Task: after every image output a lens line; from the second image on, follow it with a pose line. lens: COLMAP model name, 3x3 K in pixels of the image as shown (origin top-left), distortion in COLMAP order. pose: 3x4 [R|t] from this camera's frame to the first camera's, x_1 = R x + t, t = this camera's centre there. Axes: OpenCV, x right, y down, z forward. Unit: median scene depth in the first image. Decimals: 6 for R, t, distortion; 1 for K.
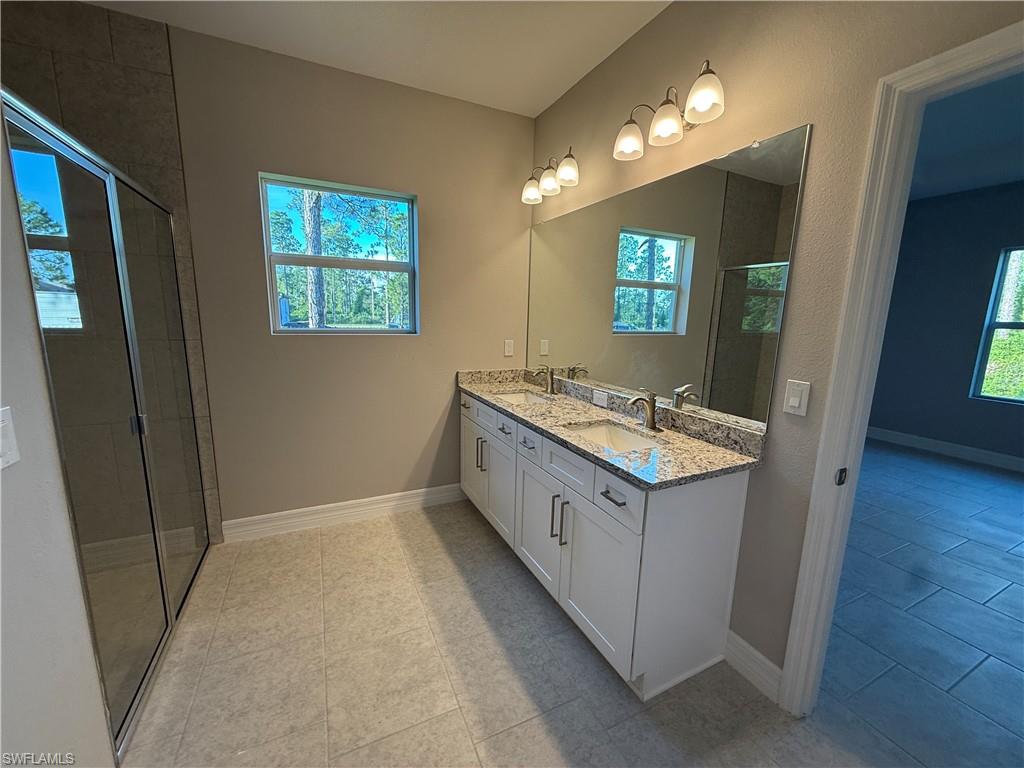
lens RADIAL K [[406.6, 0, 509.9], [0, 406.6, 384.2], [0, 0, 1]] dist [0.000763, 0.000042]
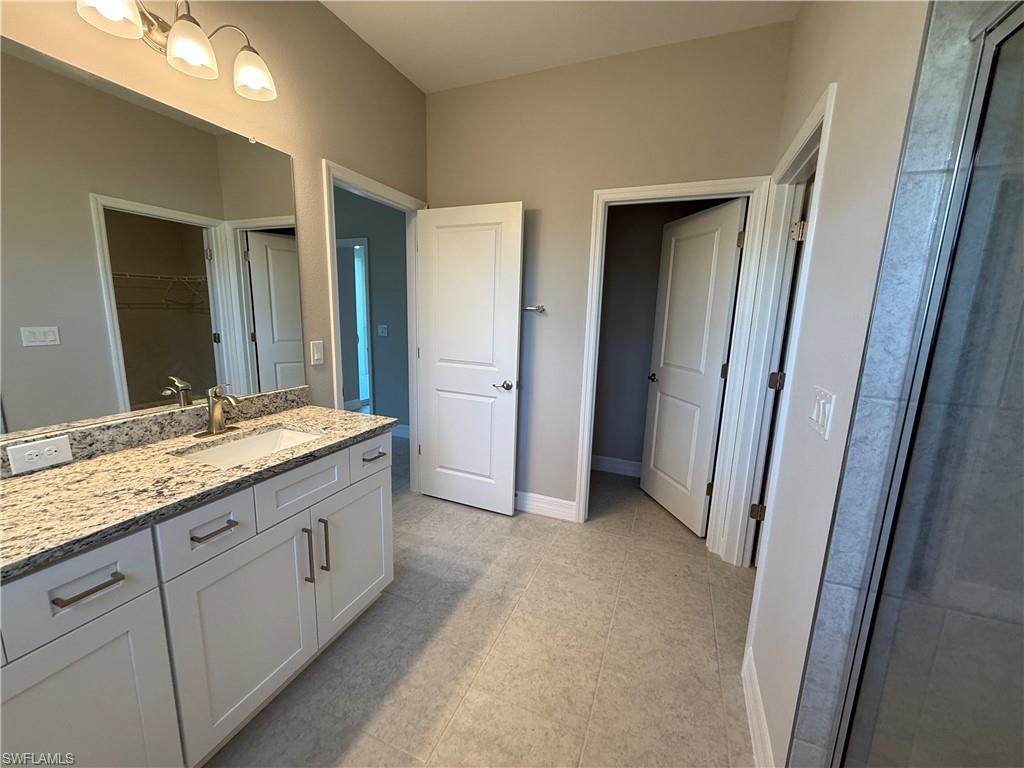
lens RADIAL K [[406.6, 0, 509.9], [0, 406.6, 384.2], [0, 0, 1]] dist [0.000763, 0.000042]
pose [[-0.667859, -0.173319, 0.723827, -0.747693], [0.083058, 0.949079, 0.303891, -0.220415], [-0.739639, 0.263075, -0.619455, 1.267249]]
